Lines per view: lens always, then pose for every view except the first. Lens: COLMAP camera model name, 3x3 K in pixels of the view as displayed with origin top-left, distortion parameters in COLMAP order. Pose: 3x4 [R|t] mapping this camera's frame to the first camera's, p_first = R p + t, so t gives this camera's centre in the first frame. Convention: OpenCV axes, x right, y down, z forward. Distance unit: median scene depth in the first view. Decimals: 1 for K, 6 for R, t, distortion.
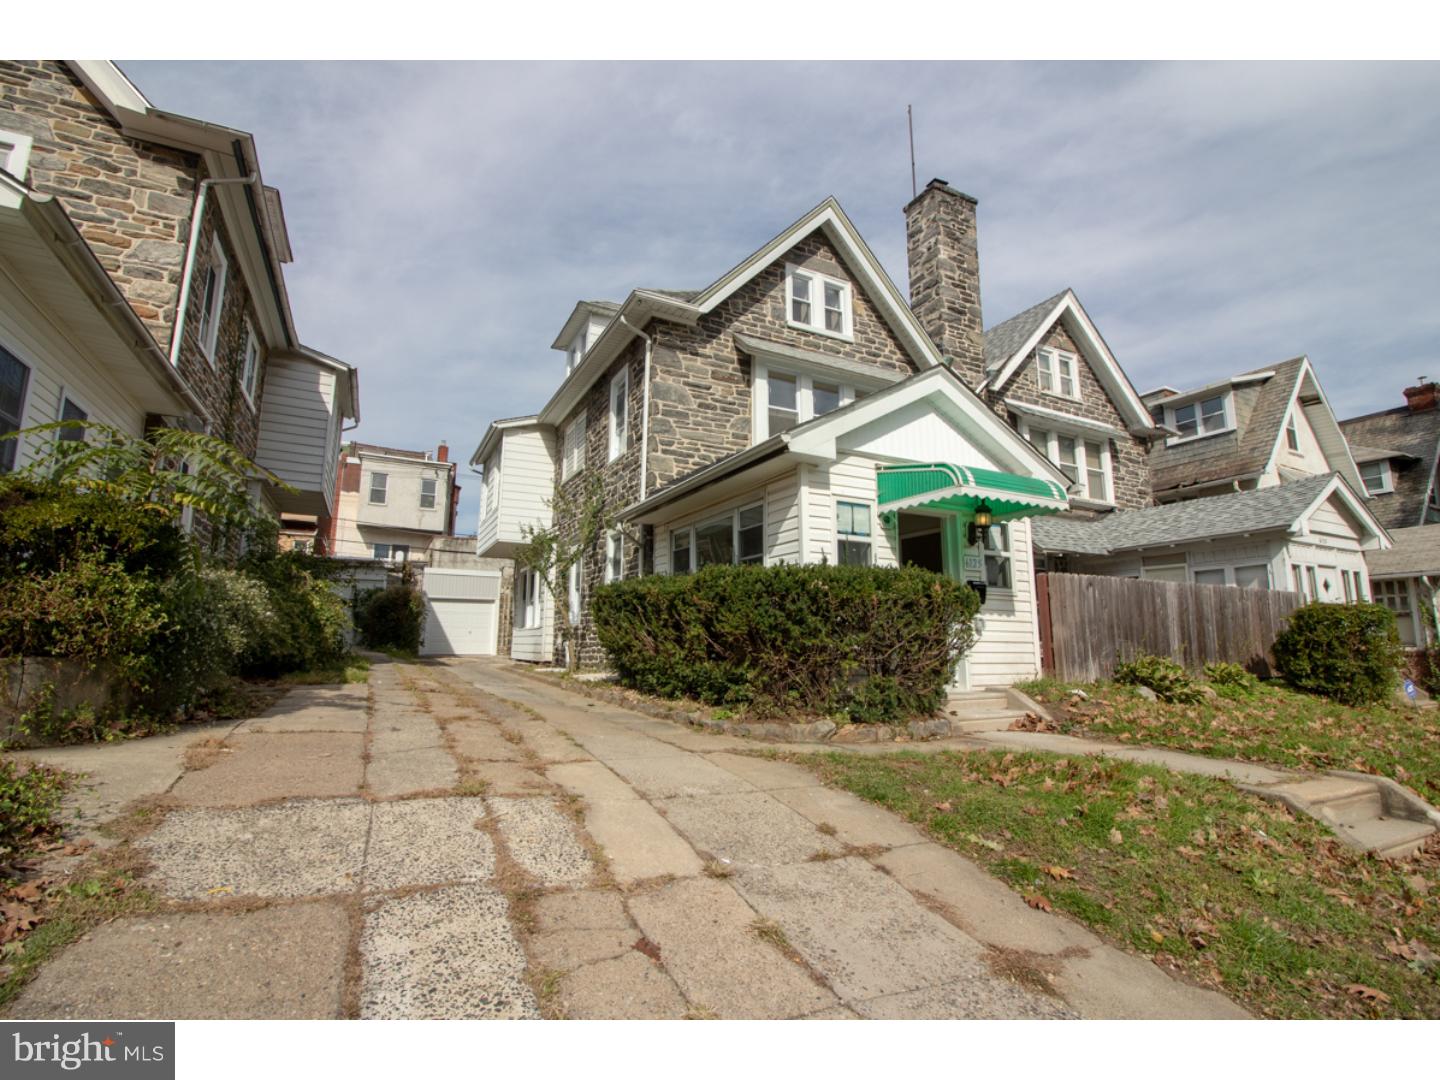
lens RADIAL K [[659.4, 0, 720.0], [0, 659.4, 540.0], [0, 0, 1]] dist [0.000416, -0.000010]
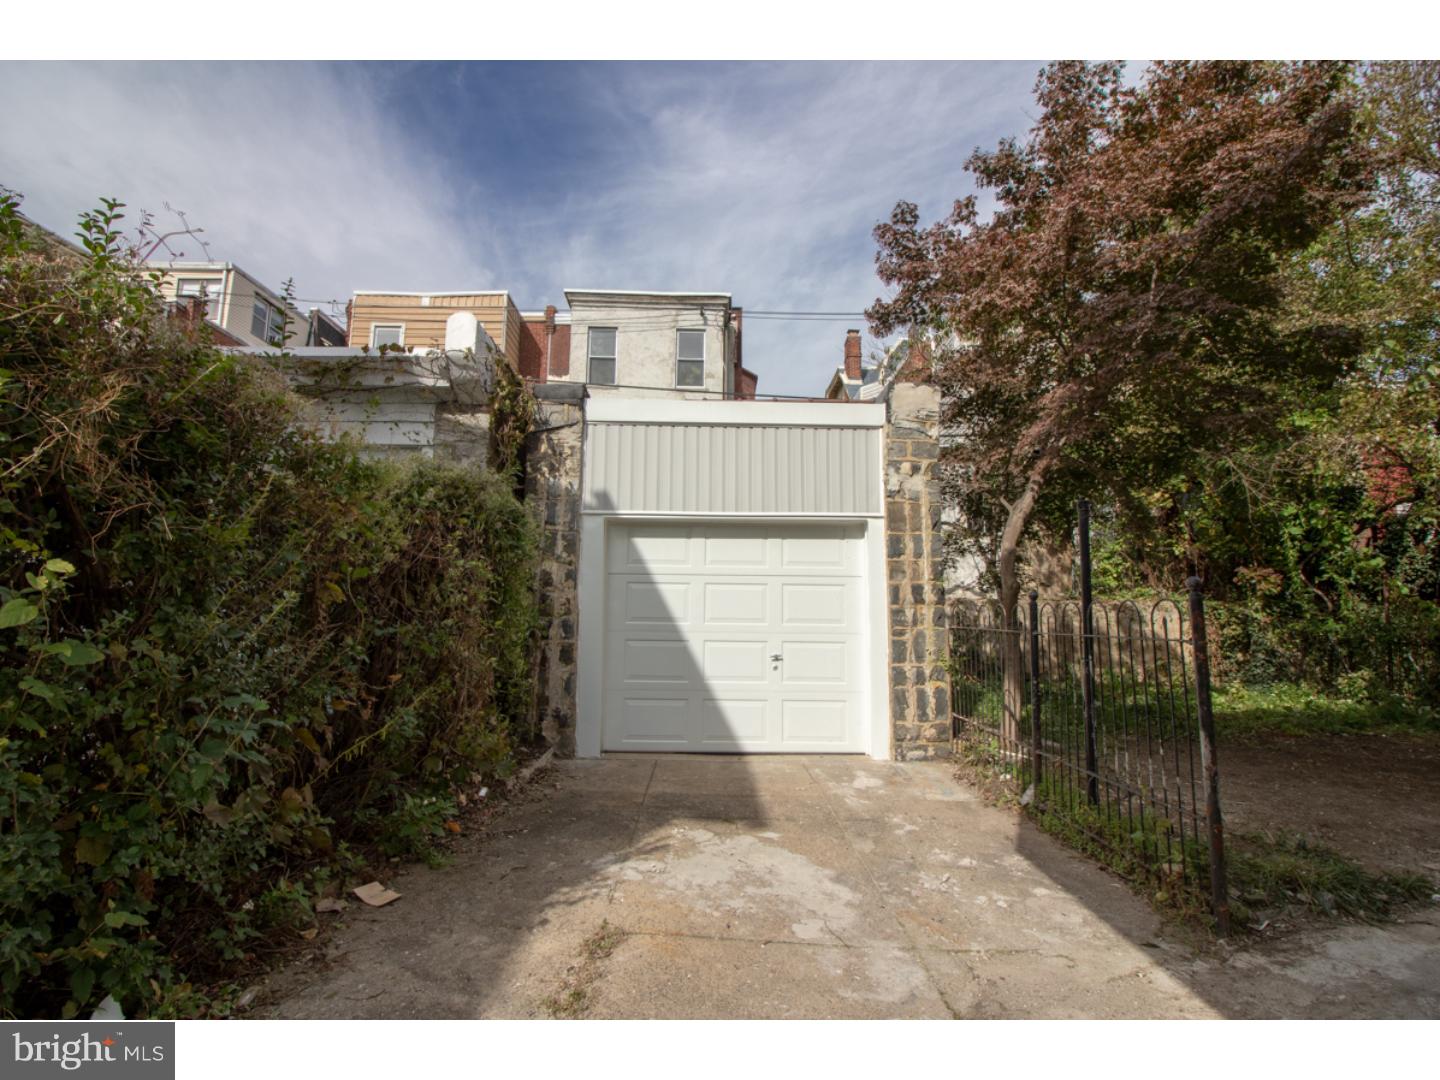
lens RADIAL K [[659.4, 0, 720.0], [0, 659.4, 540.0], [0, 0, 1]] dist [0.000416, -0.000010]
pose [[0.893508, -0.055887, -0.445556, -0.282378], [0.067707, 0.997648, 0.010641, 0.091195], [0.443914, -0.039675, 0.895191, 0.762082]]
